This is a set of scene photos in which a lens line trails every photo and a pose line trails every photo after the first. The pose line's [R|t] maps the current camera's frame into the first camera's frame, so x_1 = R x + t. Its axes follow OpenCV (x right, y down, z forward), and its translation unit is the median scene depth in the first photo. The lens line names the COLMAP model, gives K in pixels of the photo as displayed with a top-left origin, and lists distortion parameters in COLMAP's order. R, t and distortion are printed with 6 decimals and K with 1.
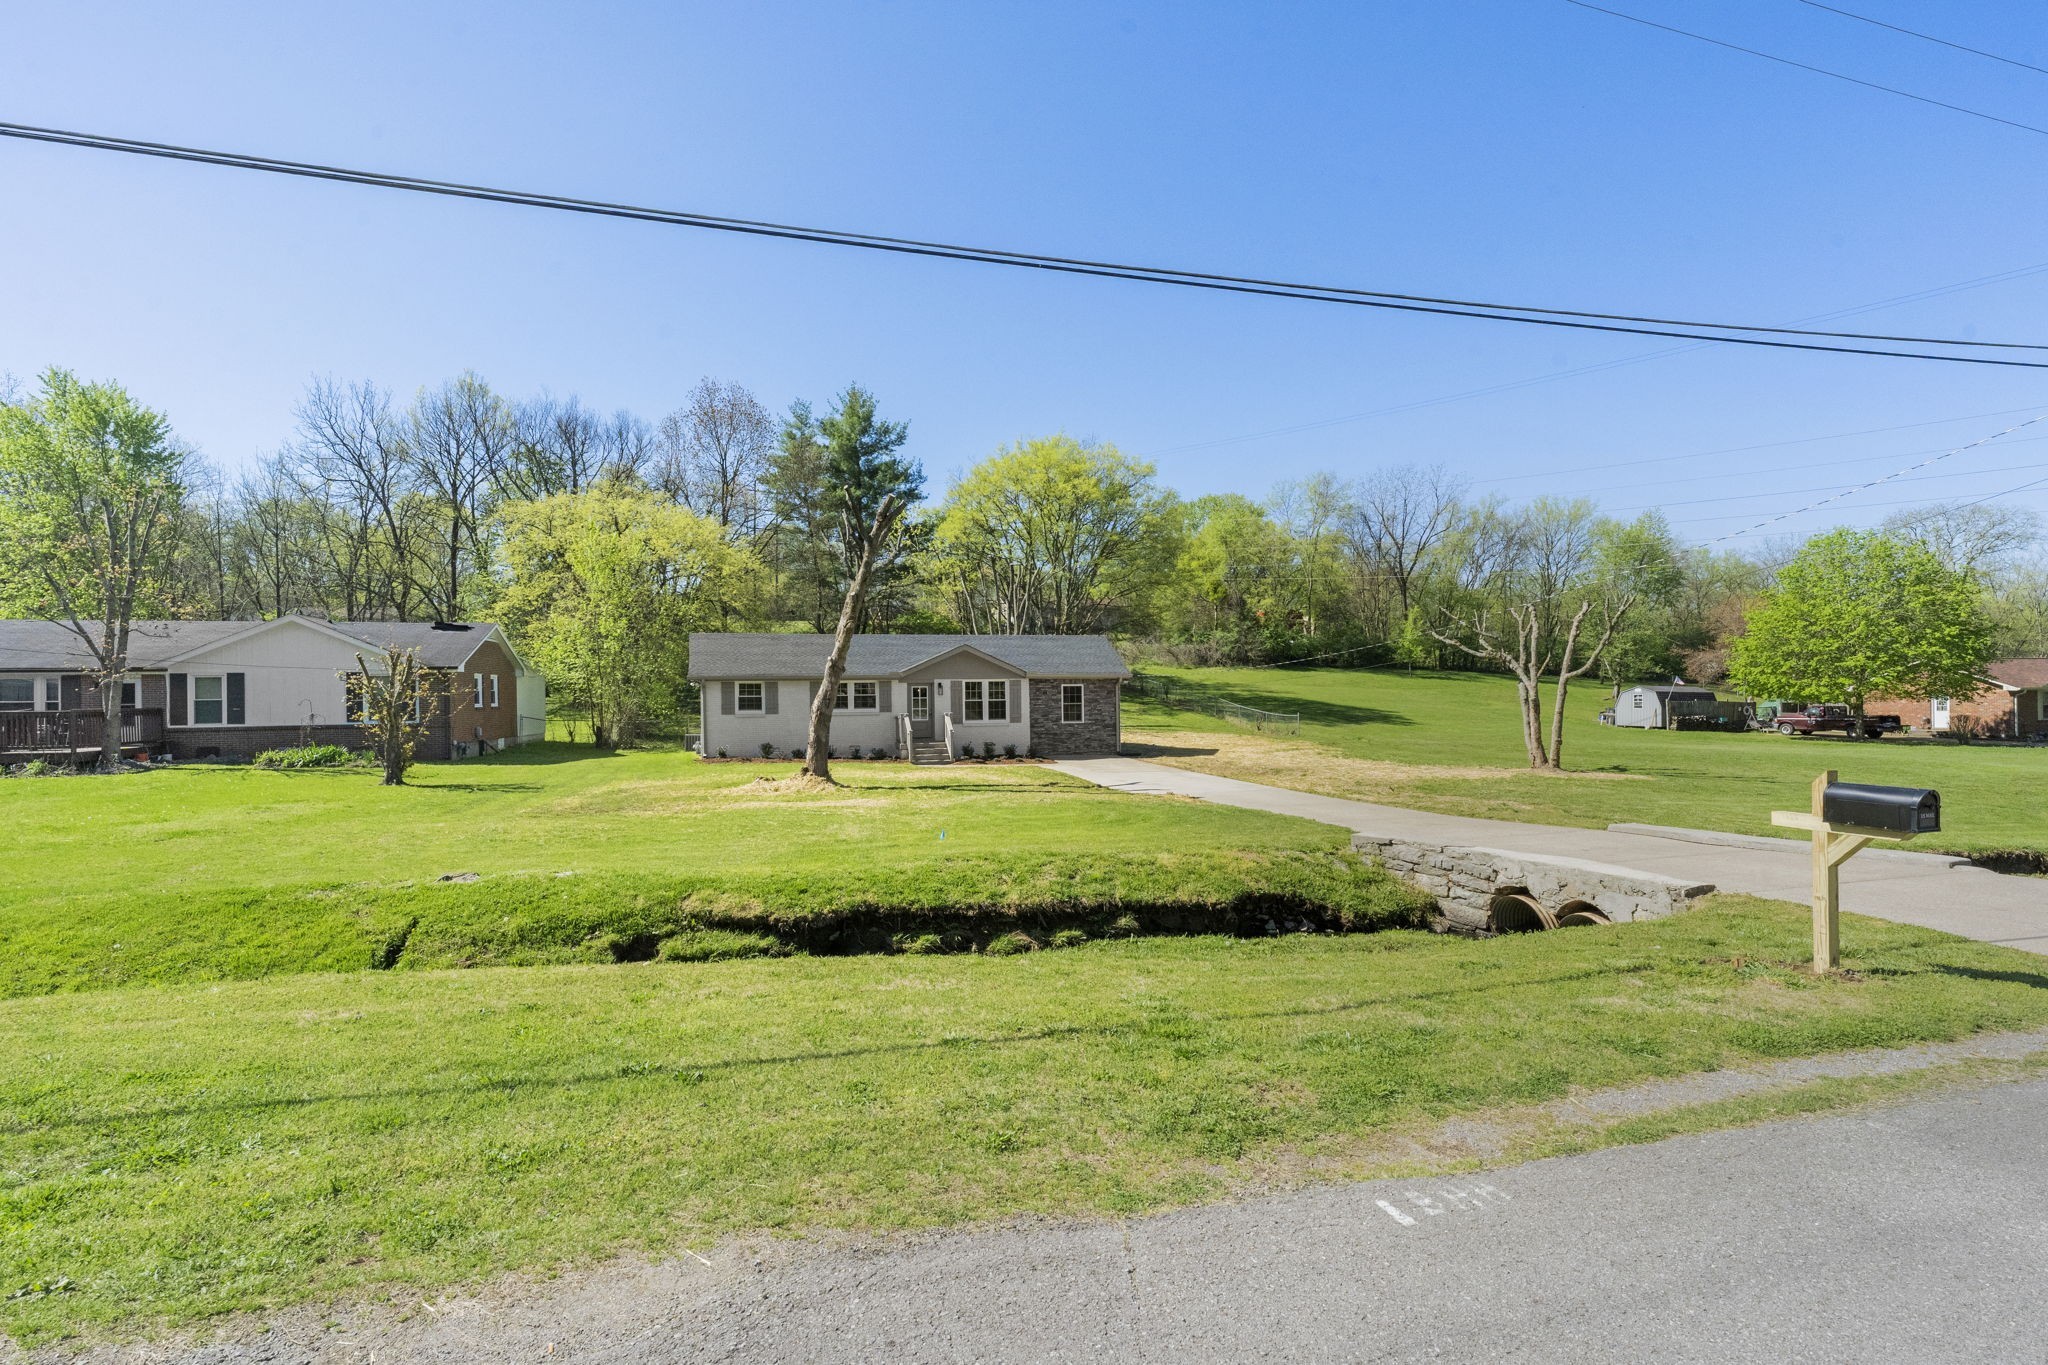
lens RADIAL K [[890.1, 0, 1027.9], [0, 890.1, 686.7], [0, 0, 1]] dist [0.007644, -0.000232]
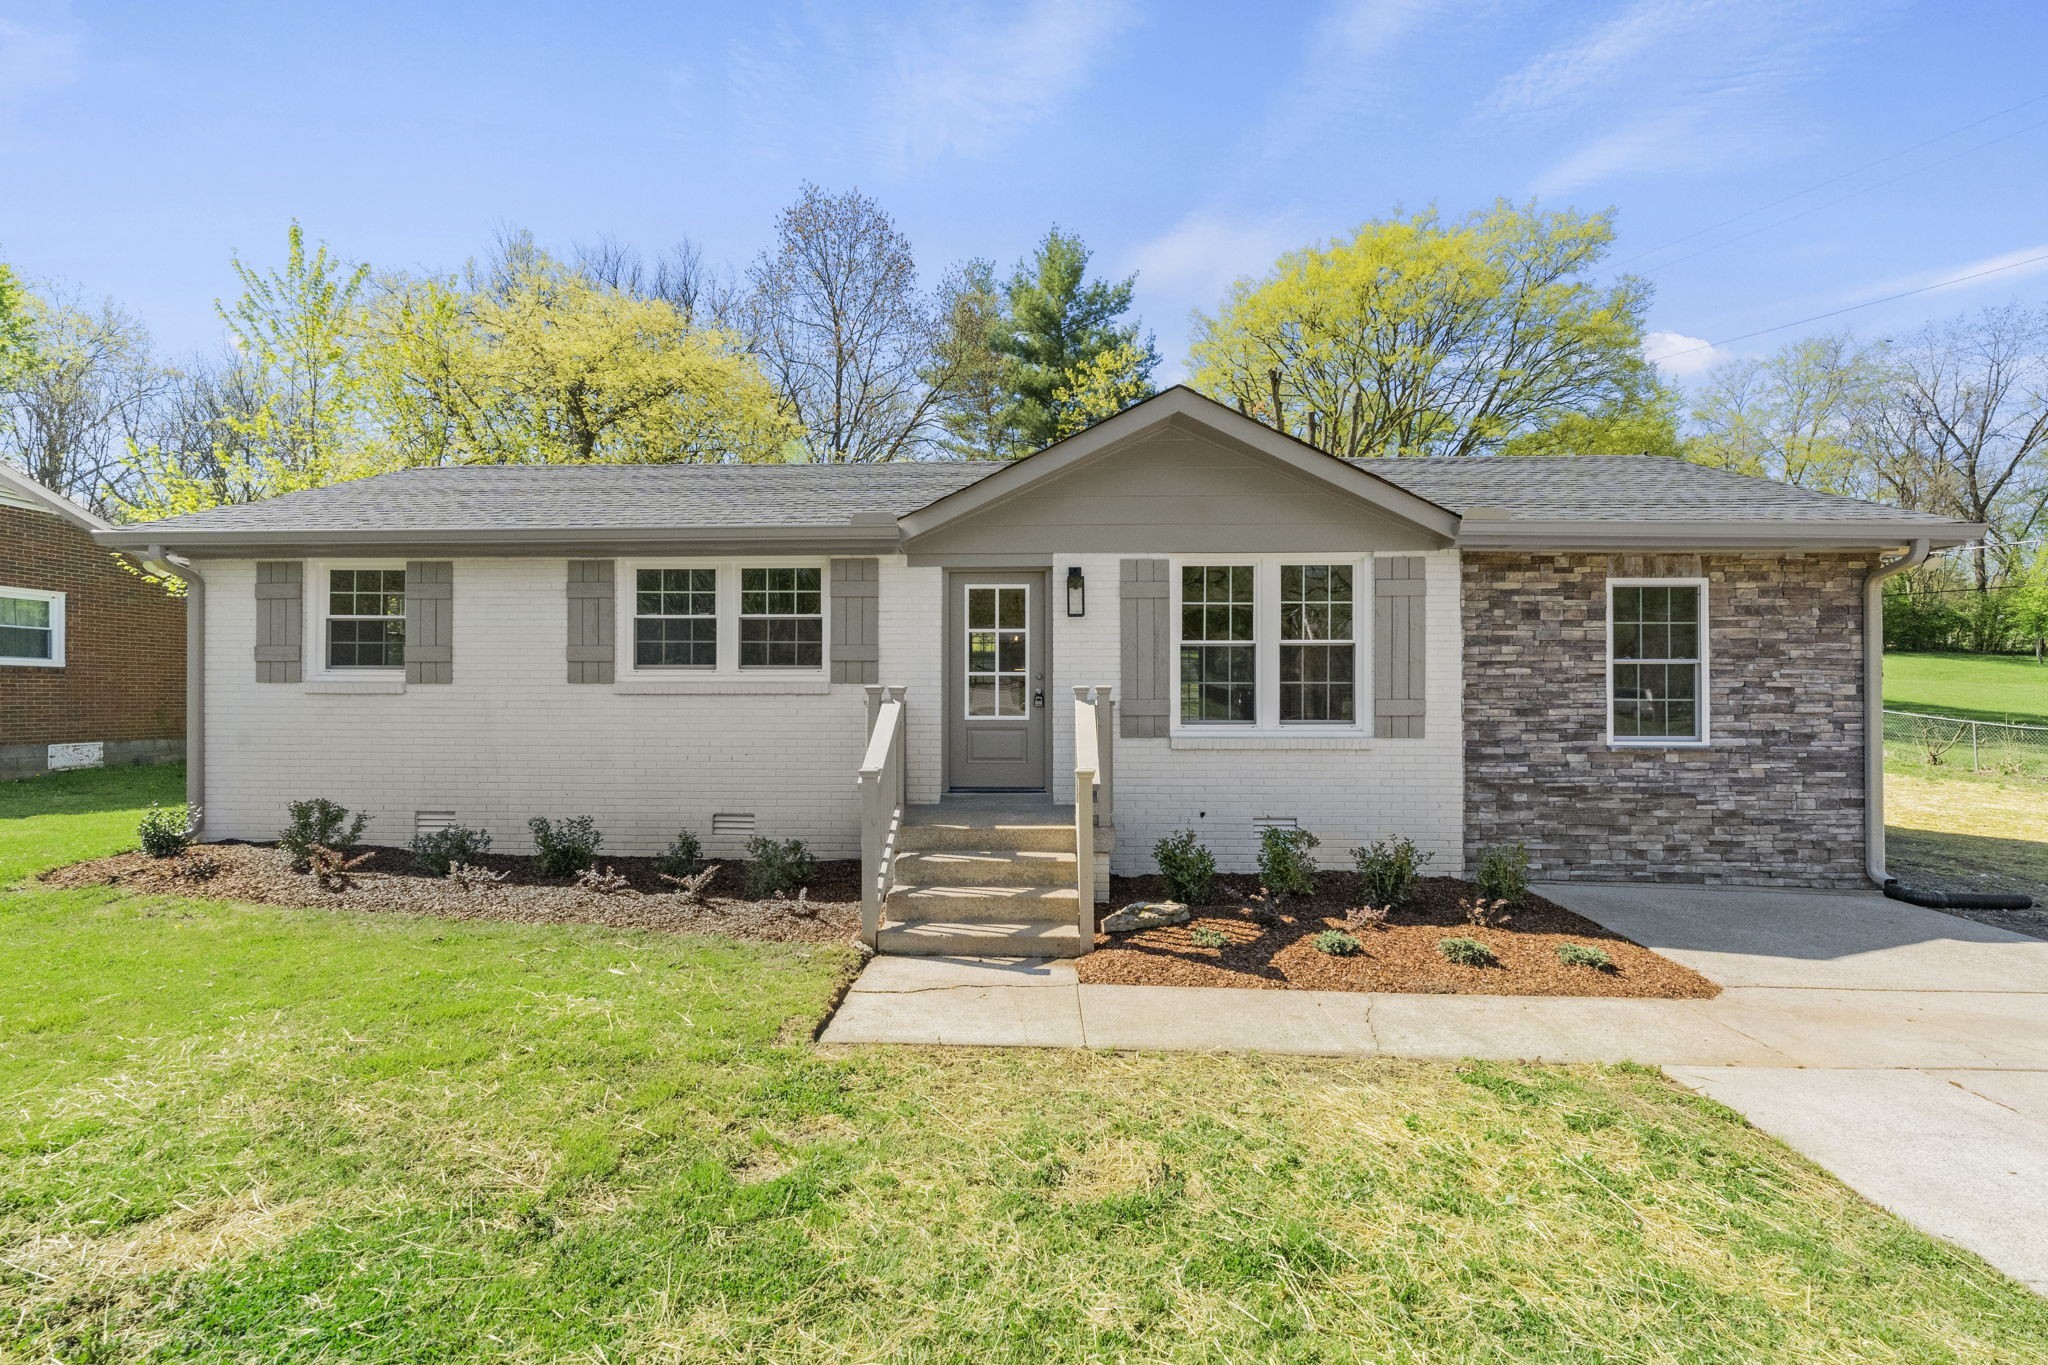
lens RADIAL K [[853.1, 0, 1026.8], [0, 853.1, 692.4], [0, 0, 1]] dist [0.003006, 0.001678]
pose [[0.955582, 0.010573, -0.294535, -0.041720], [-0.010418, 0.999944, 0.002093, 0.029033], [0.294540, 0.001068, 0.955638, 0.759210]]
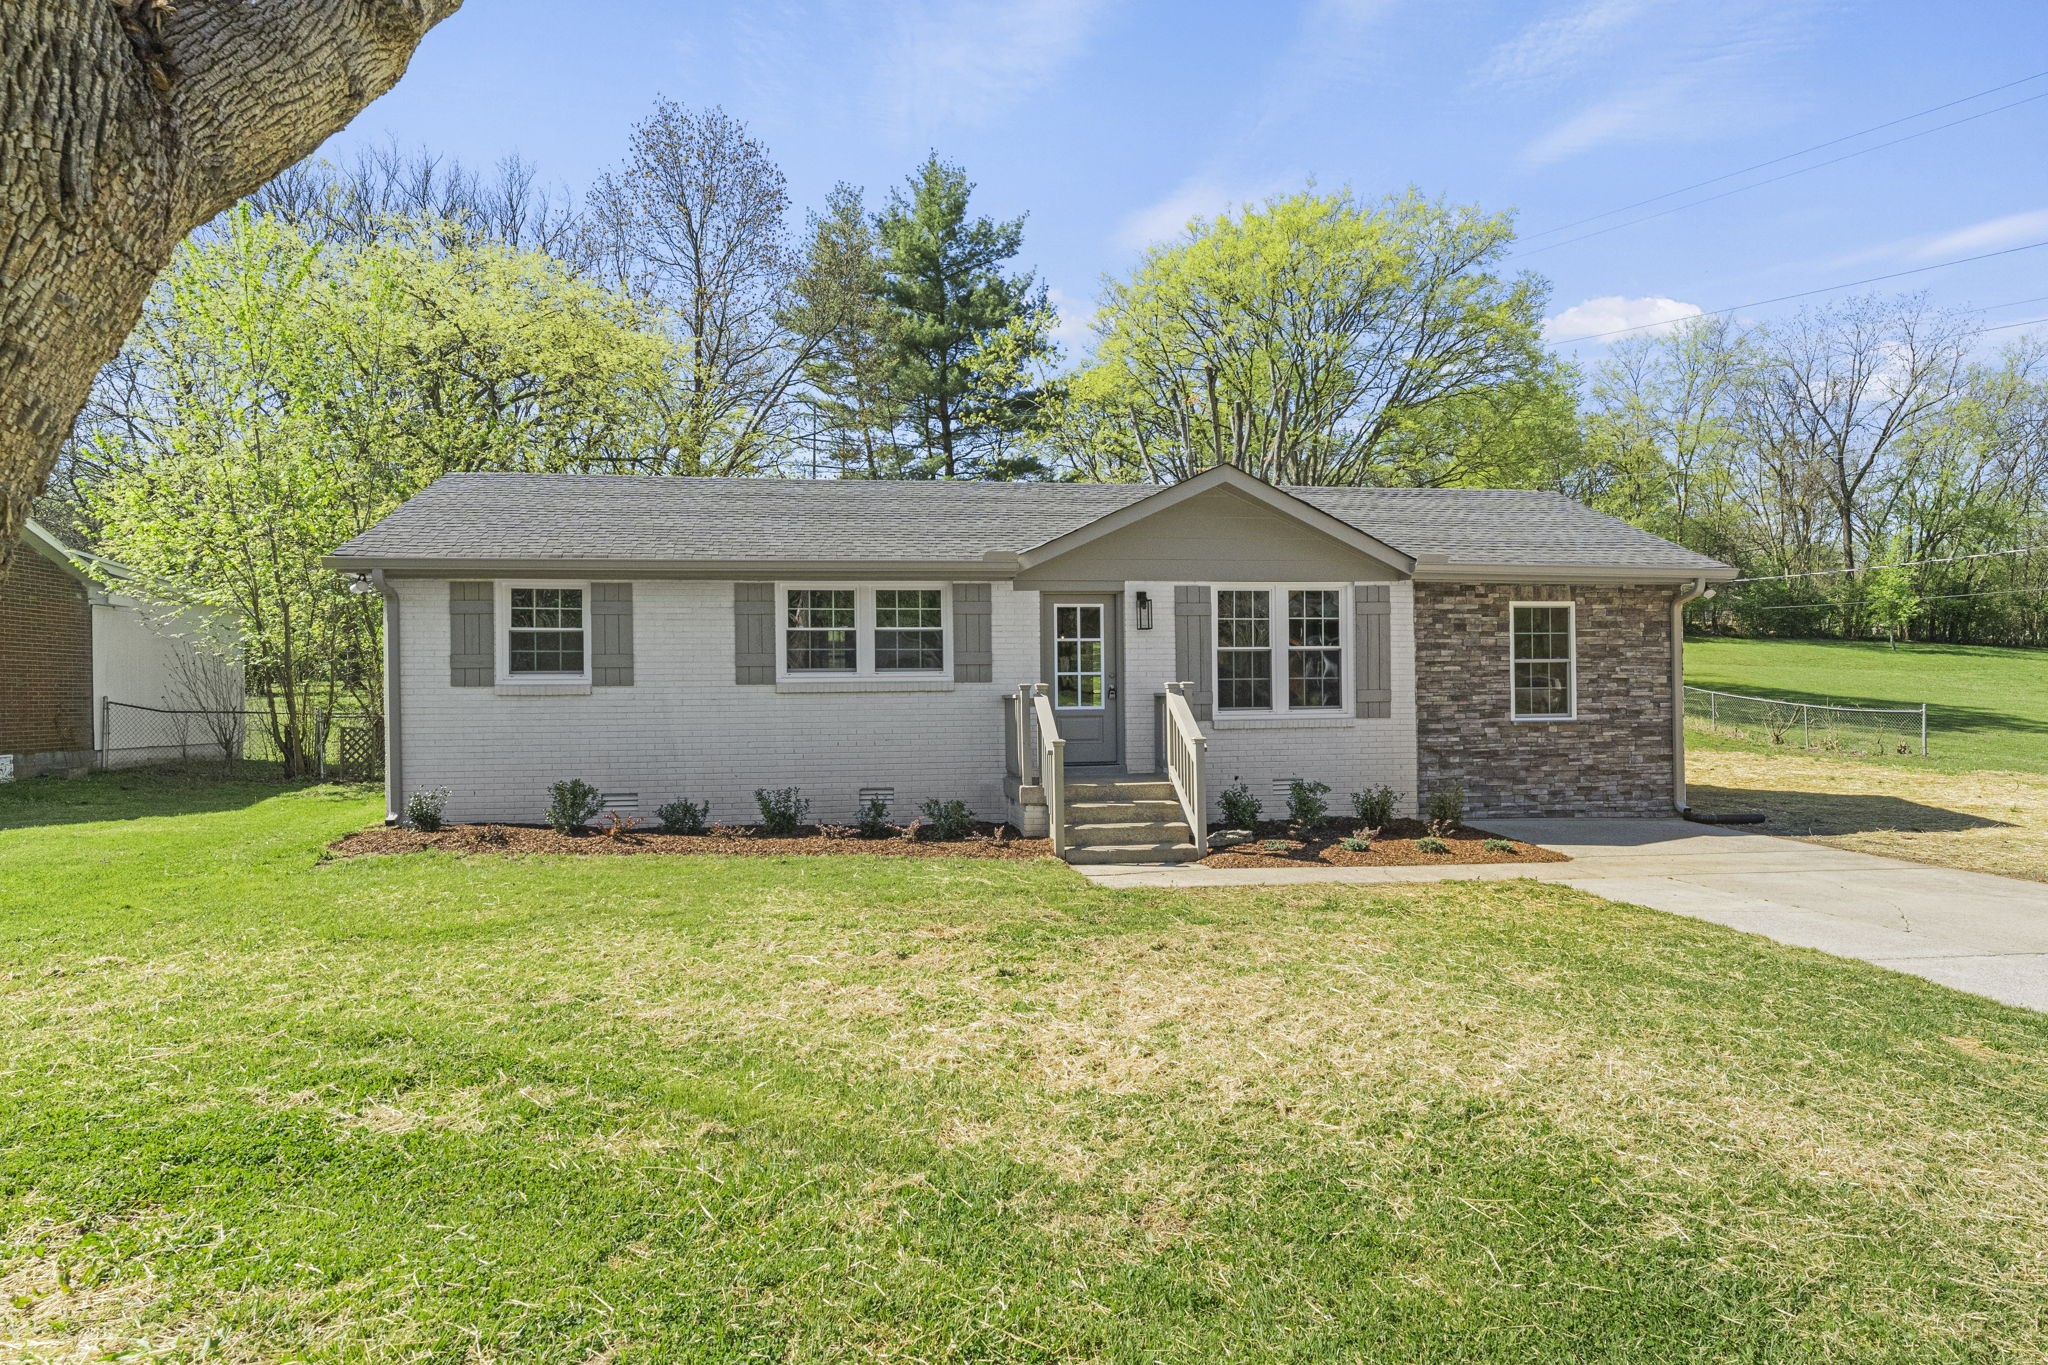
lens RADIAL K [[1080.0, 0, 1031.8], [0, 1080.0, 691.9], [0, 0, 1]] dist [0.013576, -0.000162]
pose [[0.992655, -0.000245, -0.120977, -0.089491], [0.000743, 0.999991, 0.004076, 0.029410], [0.120975, -0.004136, 0.992647, 0.599848]]
